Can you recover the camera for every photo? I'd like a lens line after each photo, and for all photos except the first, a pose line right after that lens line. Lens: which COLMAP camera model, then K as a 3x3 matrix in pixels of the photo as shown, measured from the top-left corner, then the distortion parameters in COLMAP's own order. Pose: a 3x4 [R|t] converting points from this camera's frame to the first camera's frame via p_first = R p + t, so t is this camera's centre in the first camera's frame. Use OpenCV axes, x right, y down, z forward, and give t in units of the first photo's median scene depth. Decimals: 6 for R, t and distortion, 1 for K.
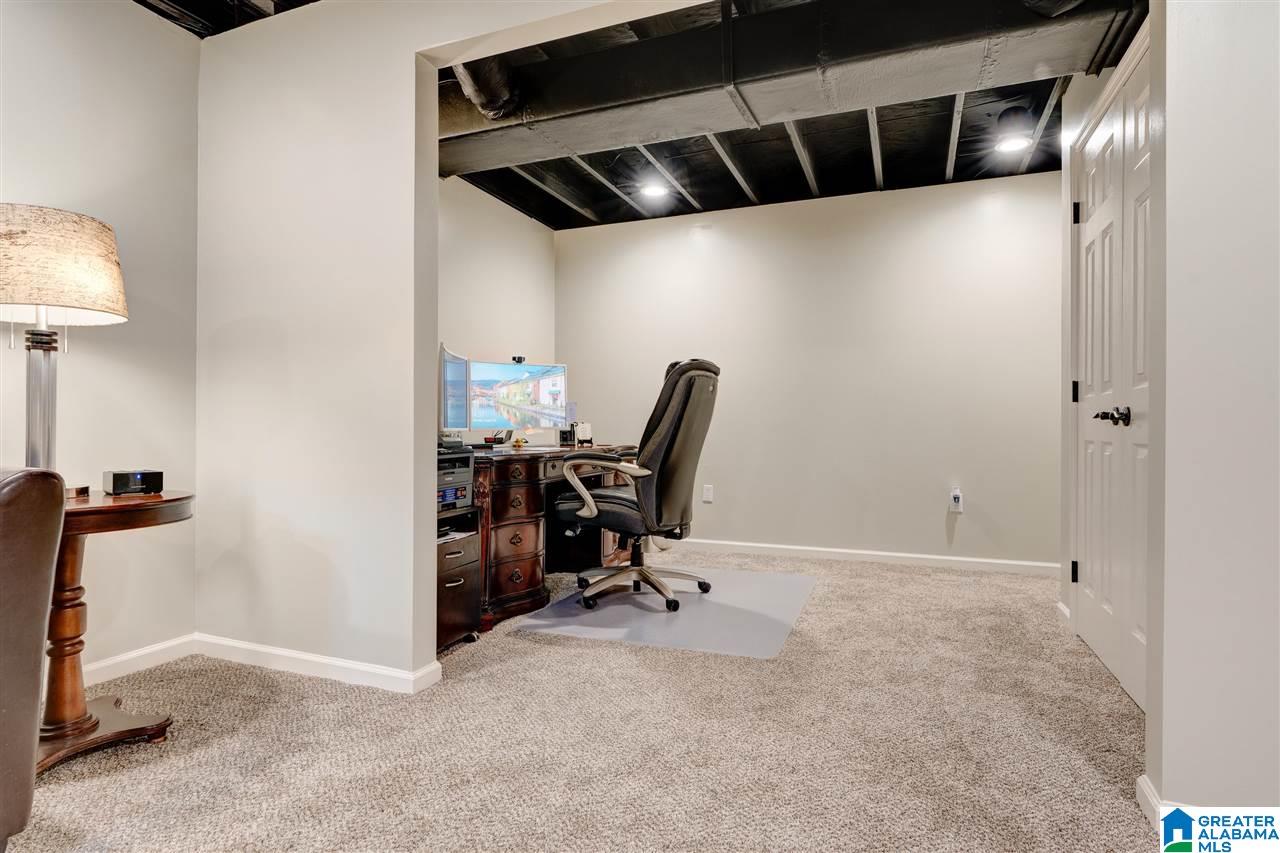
lens RADIAL K [[682.7, 0, 636.8], [0, 682.7, 425.8], [0, 0, 1]] dist [-0.000596, 0.000060]
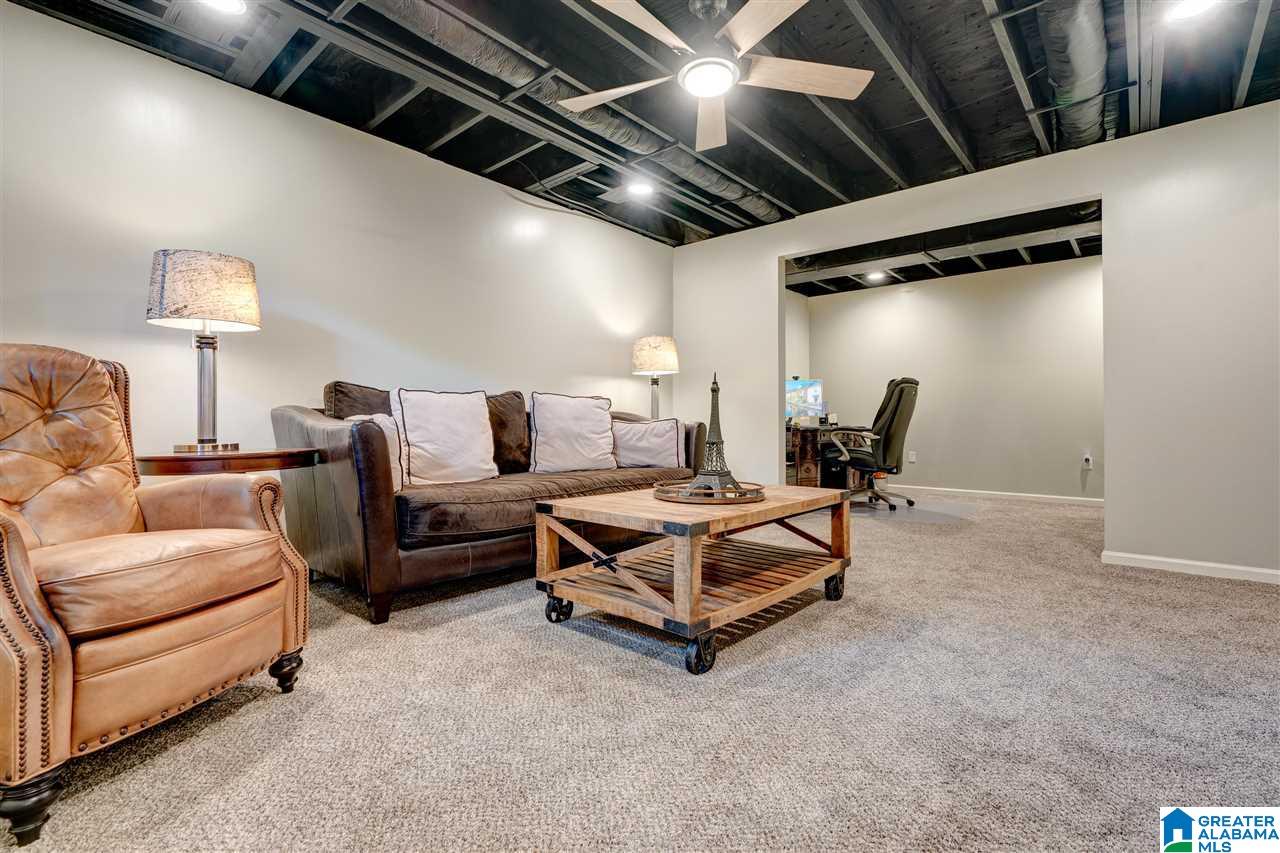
lens RADIAL K [[591.6, 0, 639.2], [0, 591.6, 414.8], [0, 0, 1]] dist [-0.002148, 0.000342]
pose [[0.946877, -0.004831, -0.321559, -0.079752], [0.001651, 0.999947, -0.010160, 0.018609], [0.321591, 0.009089, 0.946835, -0.742253]]
